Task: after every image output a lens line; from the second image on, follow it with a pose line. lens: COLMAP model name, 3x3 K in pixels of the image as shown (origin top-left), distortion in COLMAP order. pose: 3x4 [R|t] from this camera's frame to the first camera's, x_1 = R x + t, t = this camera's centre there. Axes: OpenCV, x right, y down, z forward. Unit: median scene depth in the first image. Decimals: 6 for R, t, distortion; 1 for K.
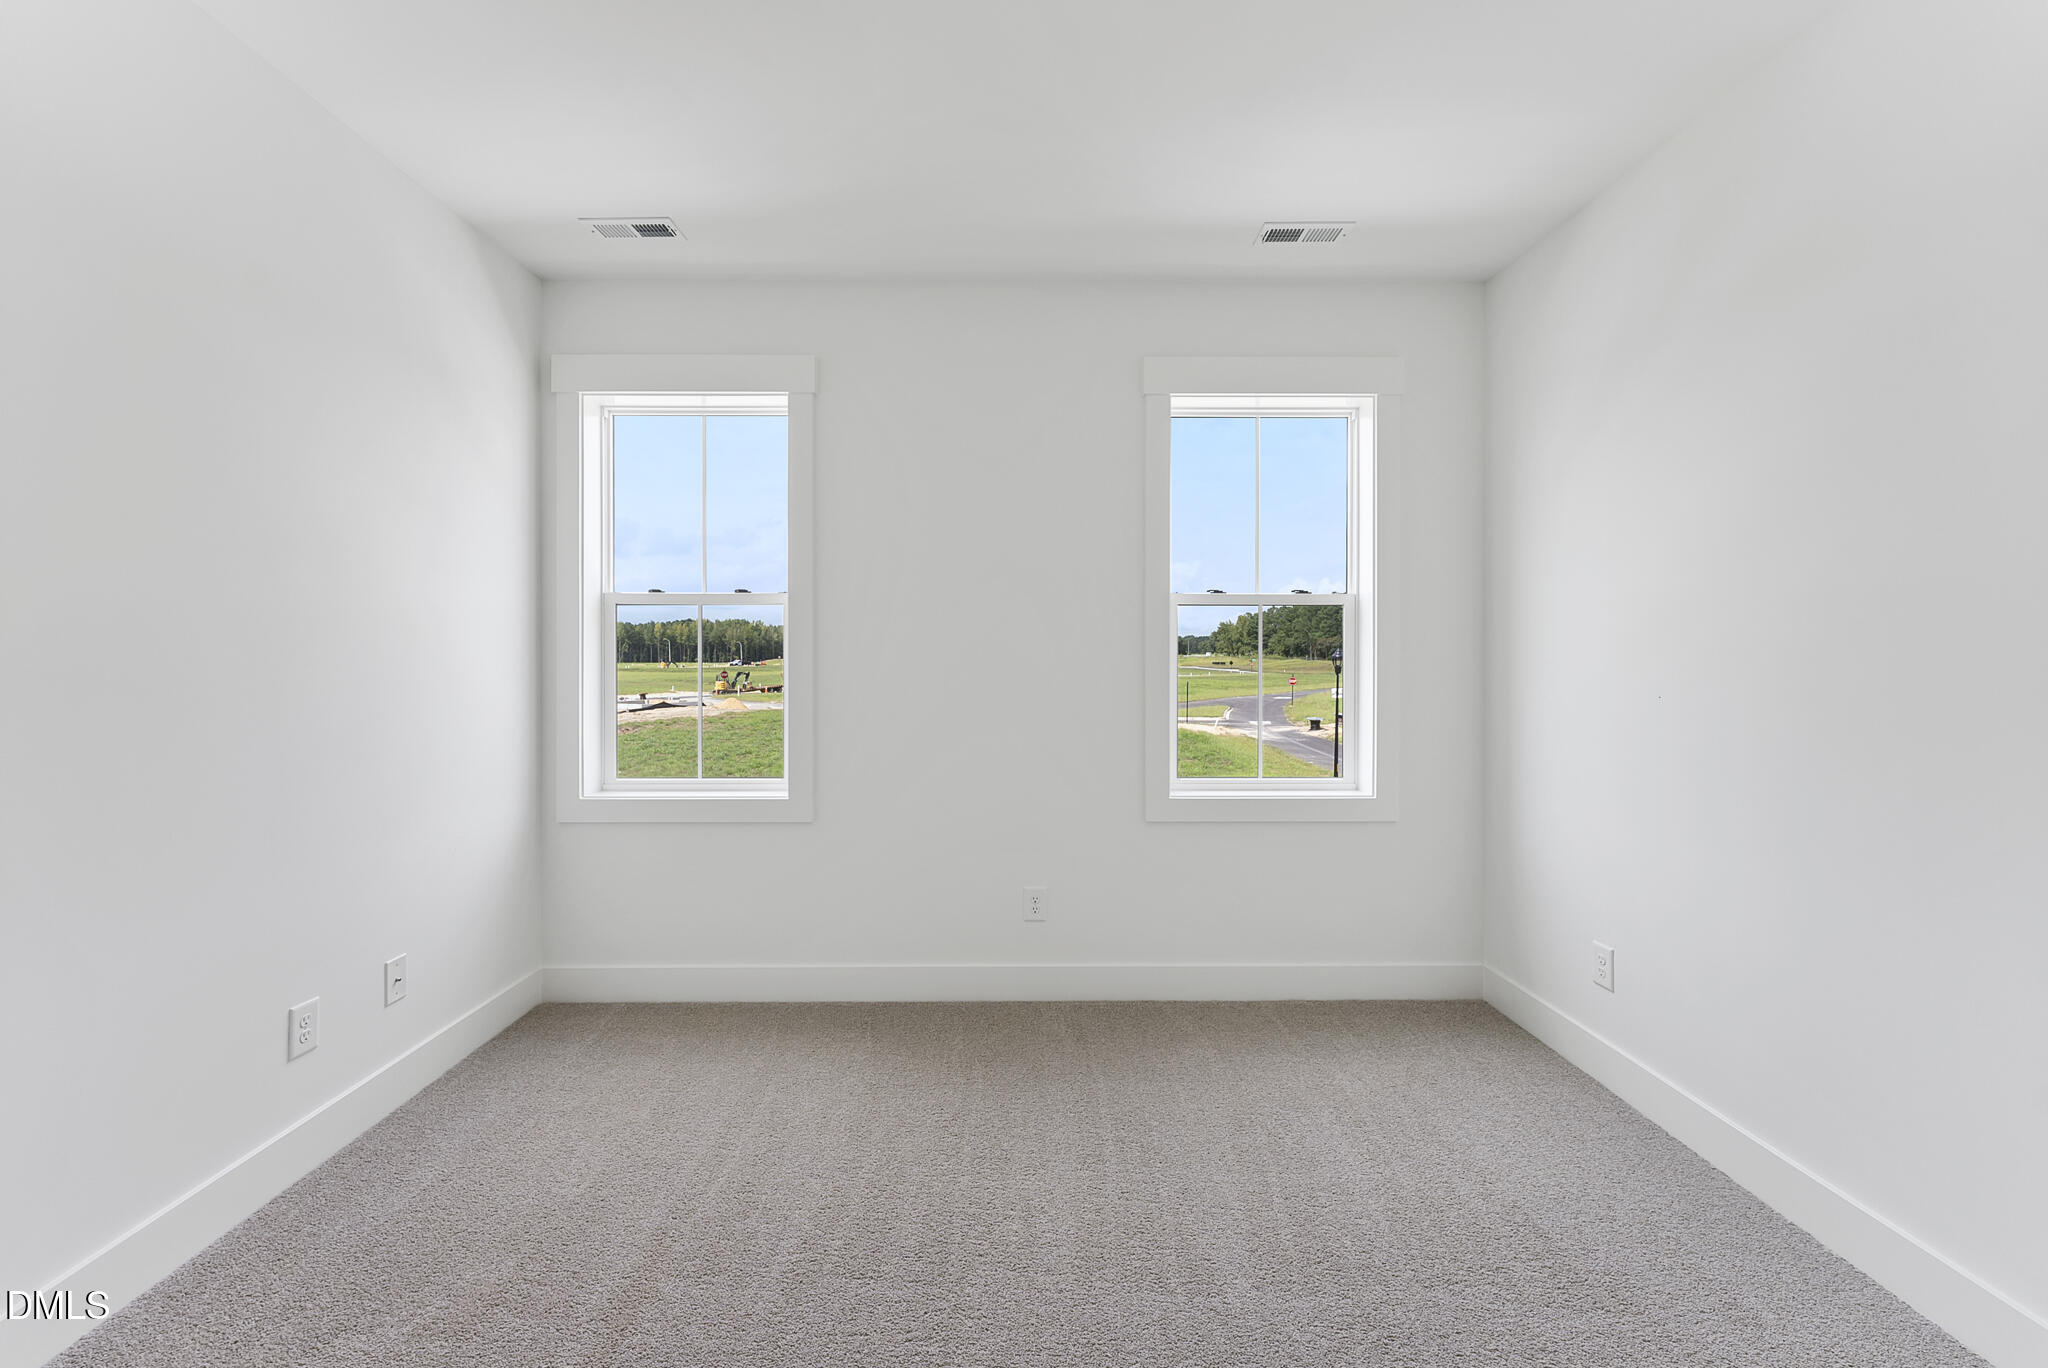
lens RADIAL K [[822.0, 0, 1017.7], [0, 822.0, 670.9], [0, 0, 1]] dist [0.000973, -0.001247]
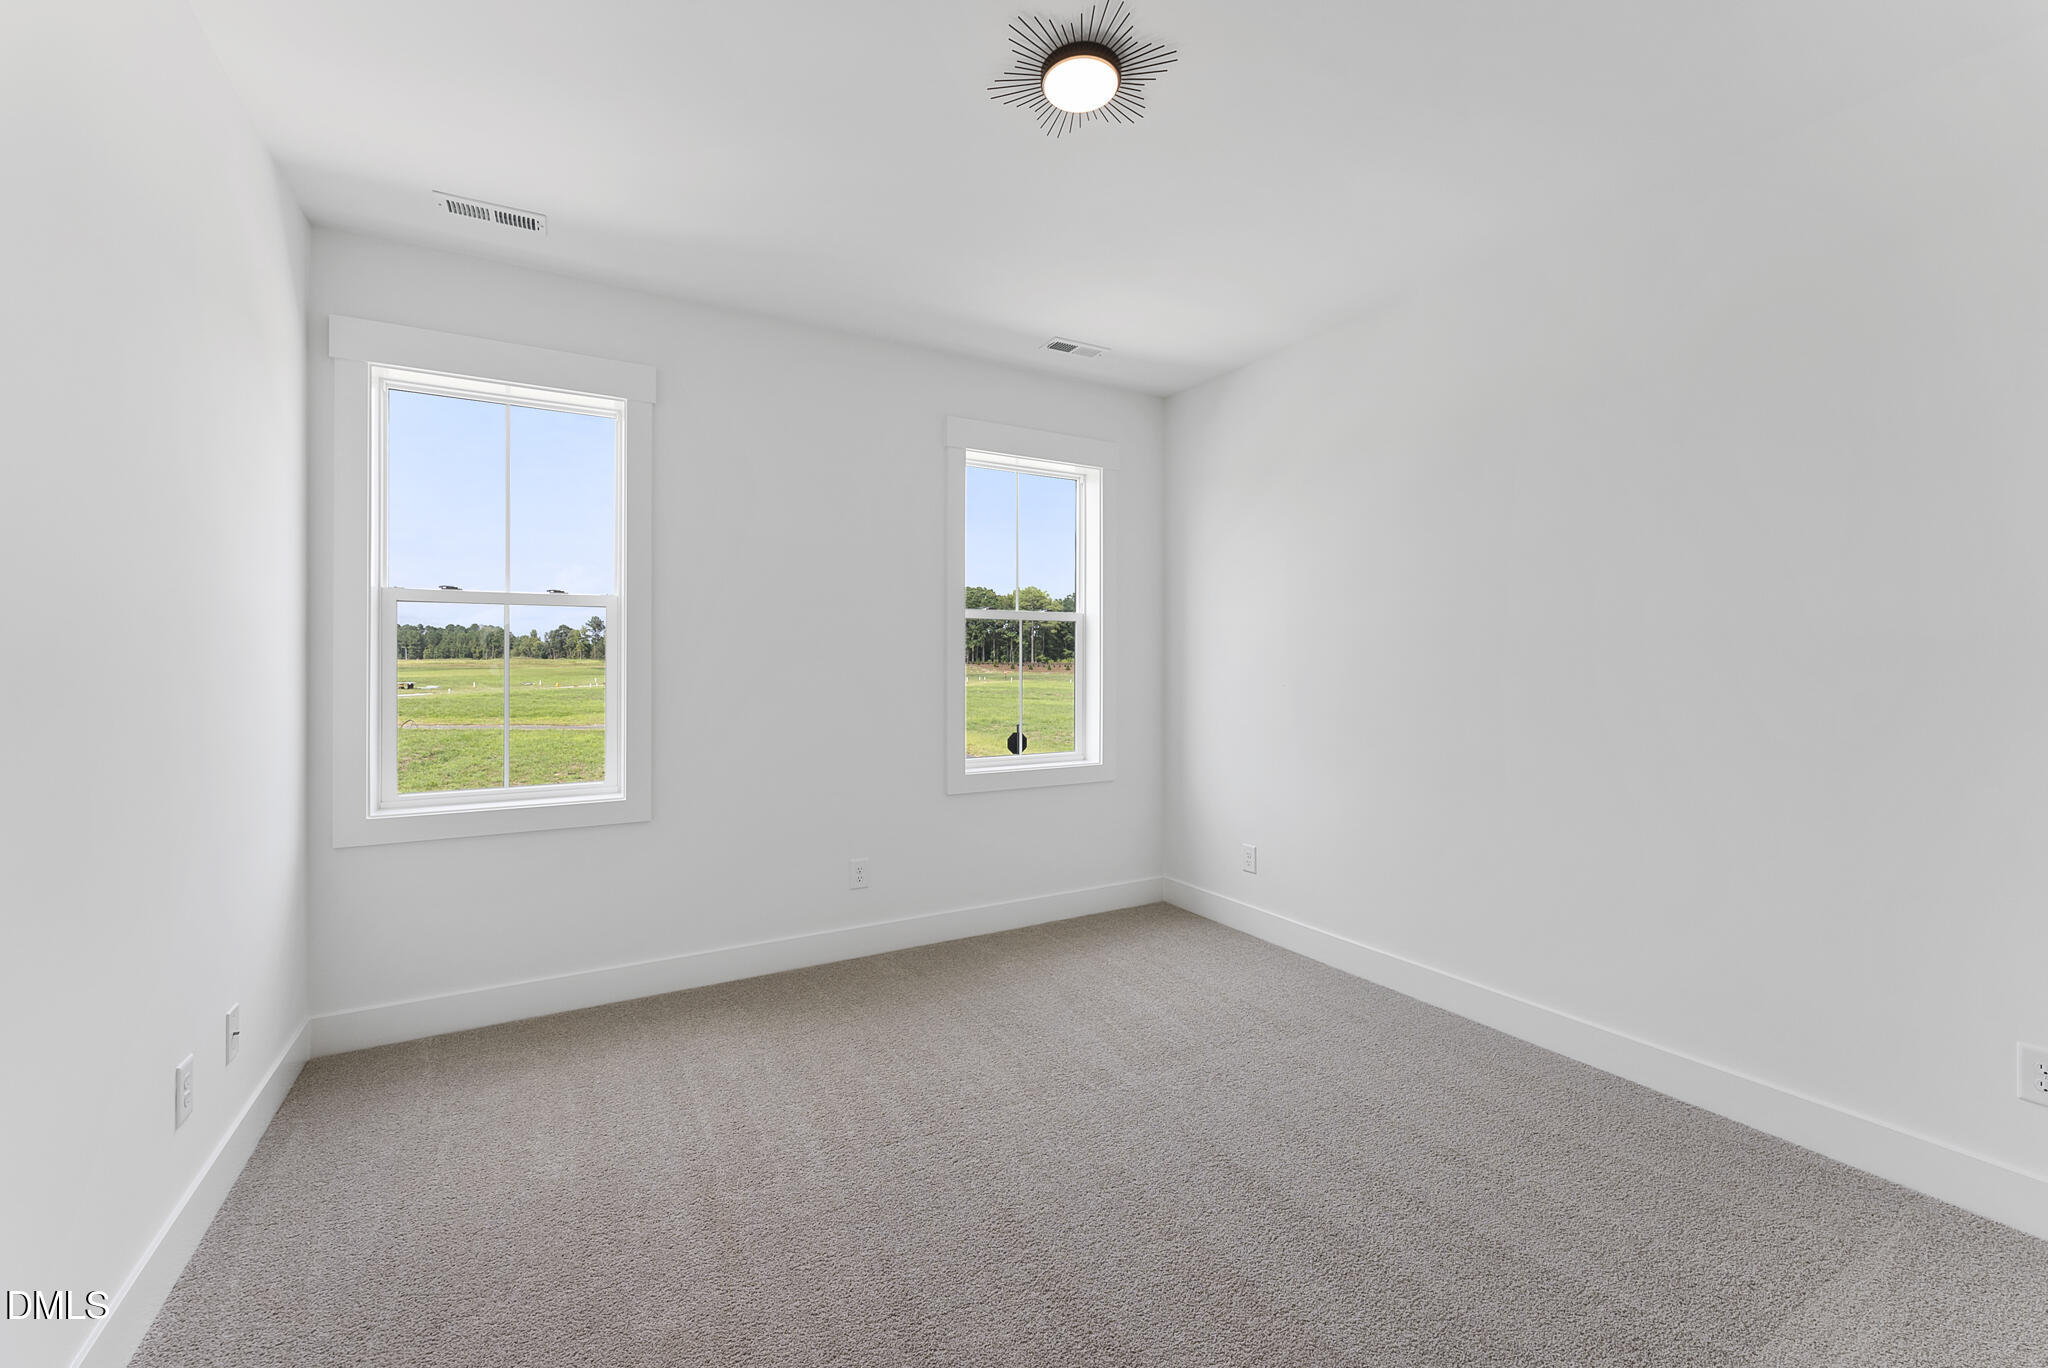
lens RADIAL K [[822.0, 0, 1029.3], [0, 822.0, 672.2], [0, 0, 1]] dist [0.000973, -0.001247]
pose [[0.869532, -0.005088, 0.493851, -0.347583], [0.001704, 0.999972, 0.007304, -0.008541], [-0.493875, -0.005509, 0.869516, -0.127166]]
